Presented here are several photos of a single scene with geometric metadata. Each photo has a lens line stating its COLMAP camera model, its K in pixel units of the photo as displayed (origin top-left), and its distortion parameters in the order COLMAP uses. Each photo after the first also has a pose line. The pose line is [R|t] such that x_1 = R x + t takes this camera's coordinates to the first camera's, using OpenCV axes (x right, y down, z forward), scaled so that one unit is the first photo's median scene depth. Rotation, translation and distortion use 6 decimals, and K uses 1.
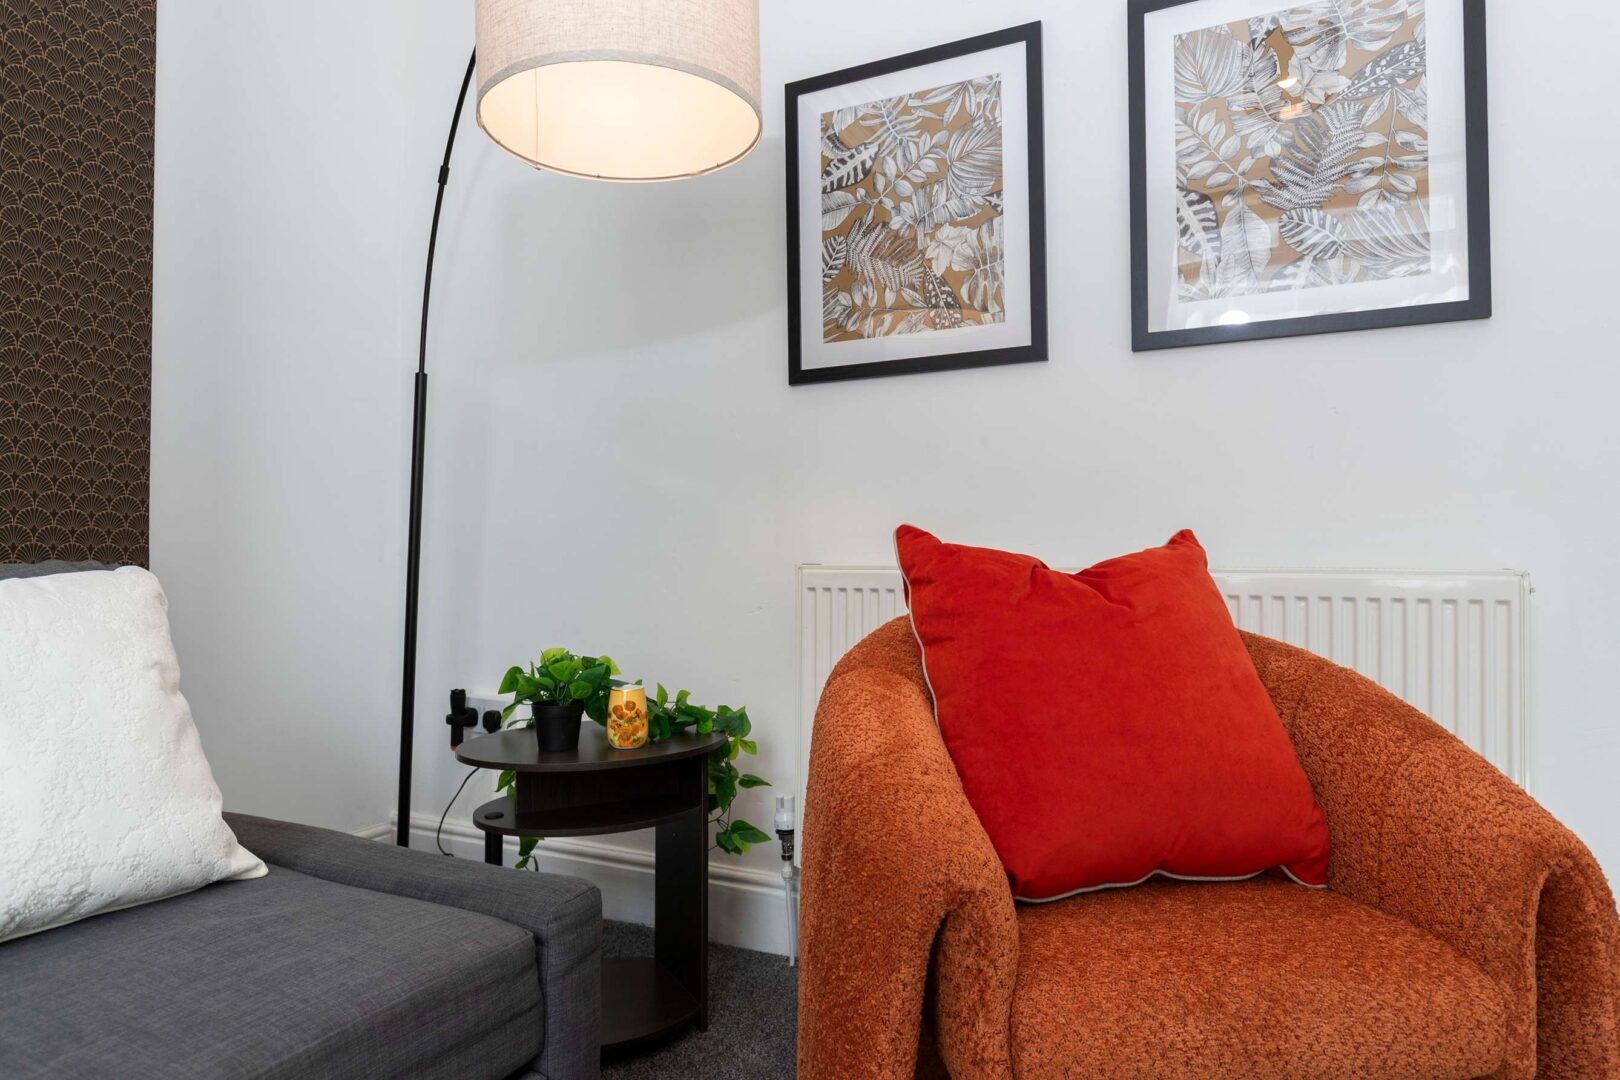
lens RADIAL K [[980.6, 0, 808.6], [0, 980.6, 549.8], [0, 0, 1]] dist [-0.001006, -0.001559]
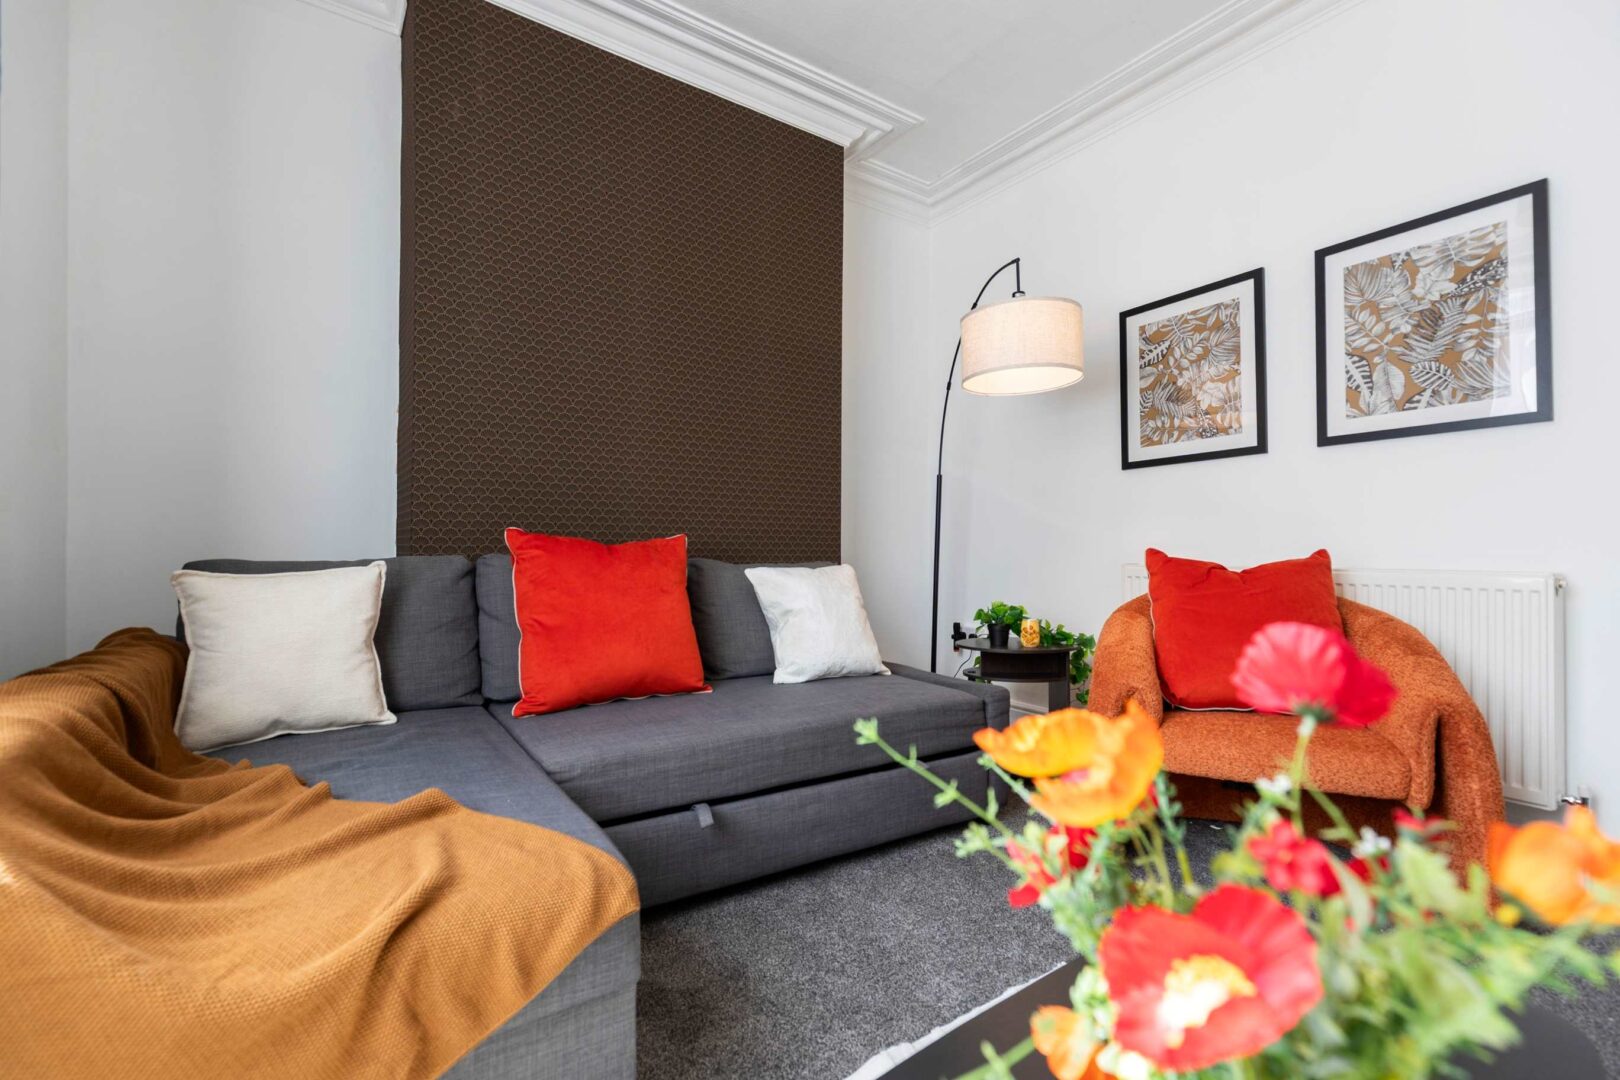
lens RADIAL K [[733.1, 0, 810.0], [0, 733.1, 540.0], [0, 0, 1]] dist [0.016224, -0.000318]
pose [[0.856604, -0.008533, -0.515904, 0.223621], [0.004647, 0.999950, -0.008823, -0.024805], [0.515954, 0.005160, 0.856601, -0.613844]]
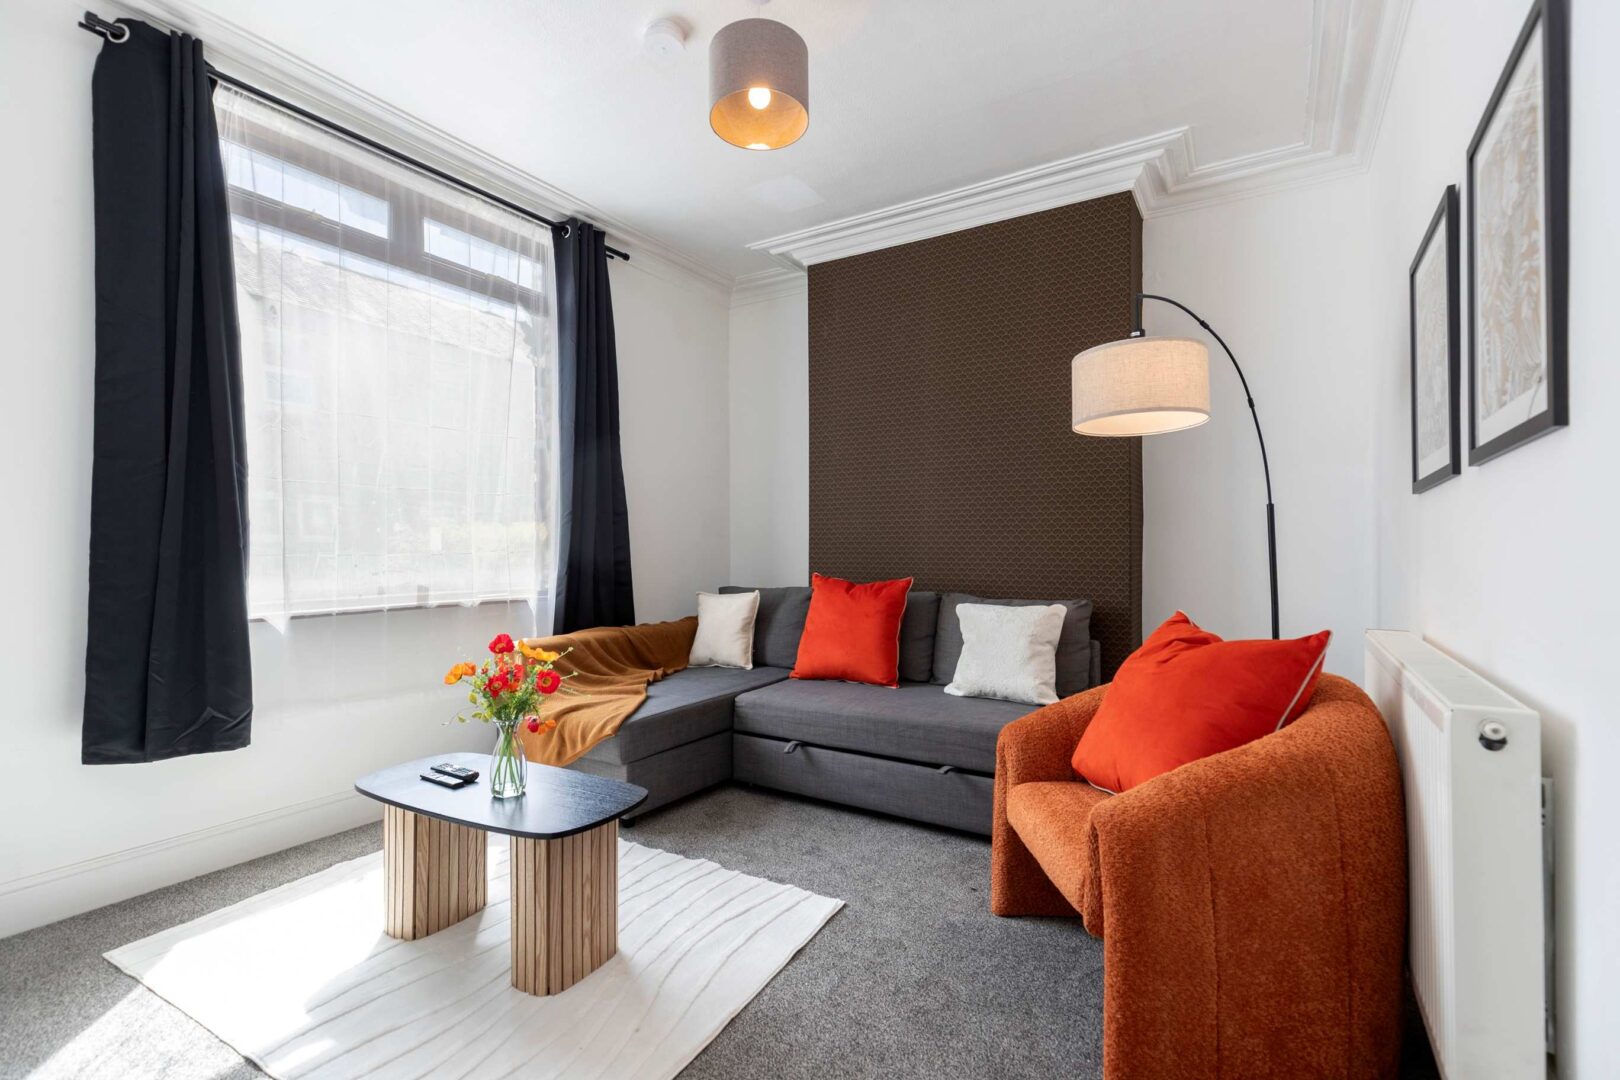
lens RADIAL K [[733.1, 0, 810.0], [0, 733.1, 540.0], [0, 0, 1]] dist [0.016224, -0.000318]
pose [[-0.119599, -0.016591, -0.992684, 1.207958], [0.011657, 0.999768, -0.018114, -0.108245], [0.992754, -0.013739, -0.119378, 0.335942]]
